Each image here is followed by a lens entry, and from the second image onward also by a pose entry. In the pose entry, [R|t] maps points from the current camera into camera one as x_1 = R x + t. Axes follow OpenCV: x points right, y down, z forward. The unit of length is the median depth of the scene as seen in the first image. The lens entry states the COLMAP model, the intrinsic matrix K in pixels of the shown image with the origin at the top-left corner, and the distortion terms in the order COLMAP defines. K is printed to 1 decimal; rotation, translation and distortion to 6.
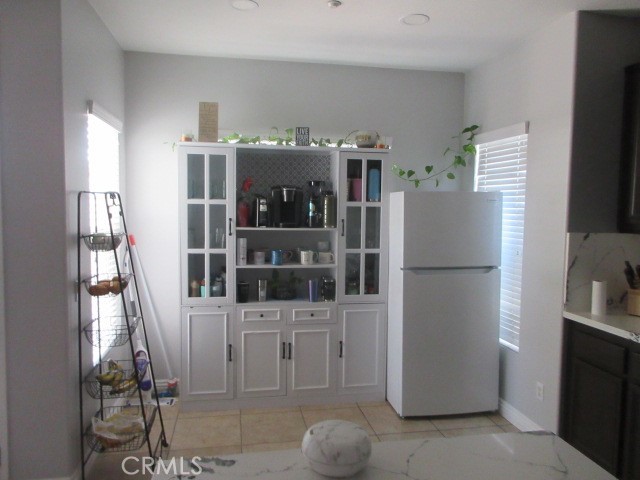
lens RADIAL K [[478.4, 0, 318.3], [0, 478.4, 239.3], [0, 0, 1]] dist [0.003791, 0.006732]
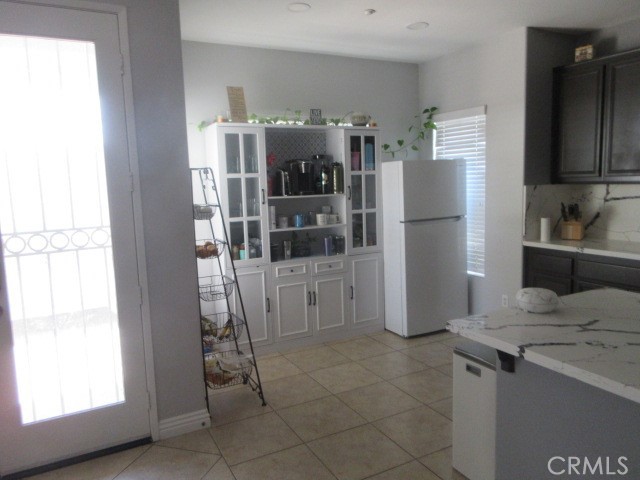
lens RADIAL K [[478.4, 0, 322.3], [0, 478.4, 239.2], [0, 0, 1]] dist [0.003791, 0.006732]
pose [[0.951803, -0.080622, 0.295923, -0.395164], [0.065798, 0.996043, 0.059734, 0.016491], [-0.299568, -0.037384, 0.953342, -0.145727]]
